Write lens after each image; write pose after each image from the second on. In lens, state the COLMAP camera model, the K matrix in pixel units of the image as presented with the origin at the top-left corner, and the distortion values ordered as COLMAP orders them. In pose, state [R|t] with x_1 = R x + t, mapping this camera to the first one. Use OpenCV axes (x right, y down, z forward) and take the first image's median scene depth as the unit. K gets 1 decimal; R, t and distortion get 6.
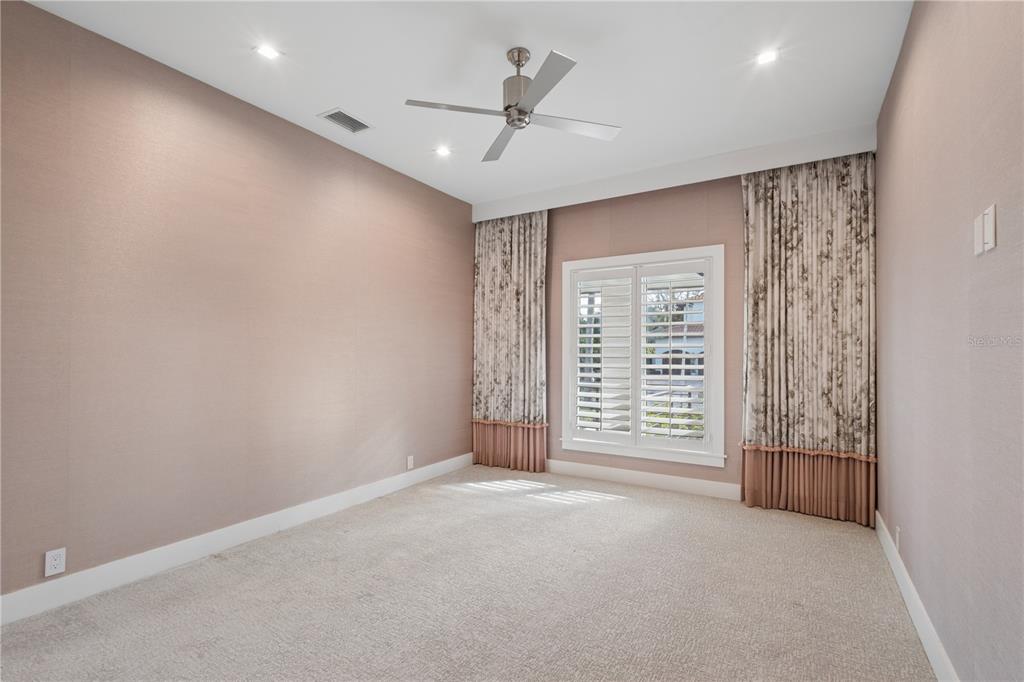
lens RADIAL K [[468.3, 0, 516.4], [0, 468.3, 340.5], [0, 0, 1]] dist [0.003045, 0.000291]
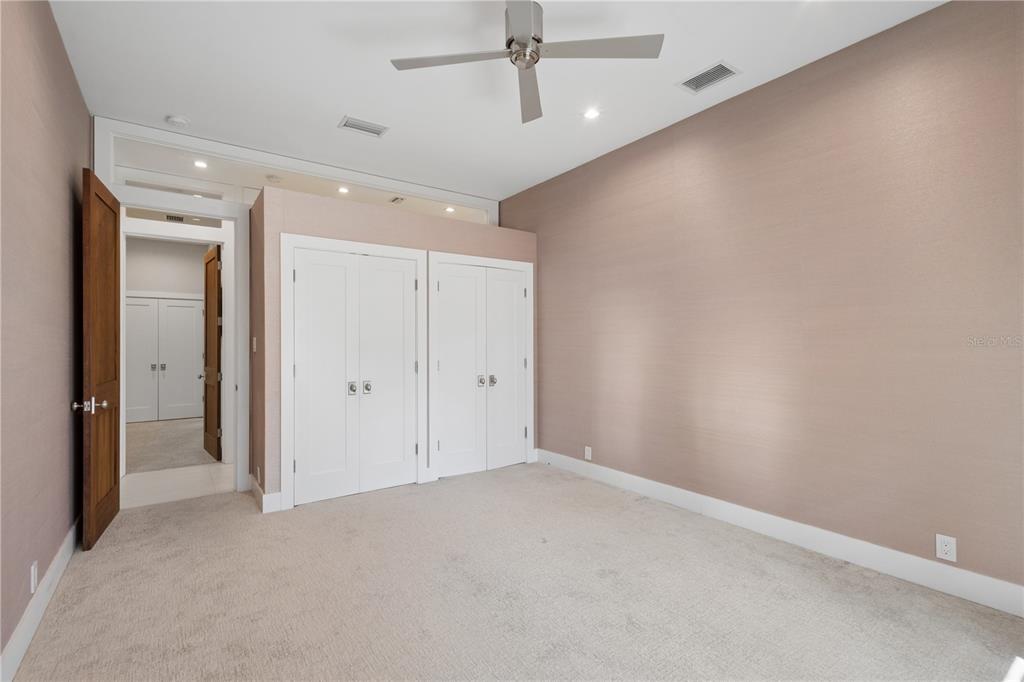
lens RADIAL K [[468.3, 0, 516.4], [0, 468.3, 340.5], [0, 0, 1]] dist [0.003045, 0.000291]
pose [[-0.386043, -0.006991, -0.922454, 0.694997], [0.024506, 0.999541, -0.017831, 0.037139], [0.922155, -0.029489, -0.385695, 1.181172]]
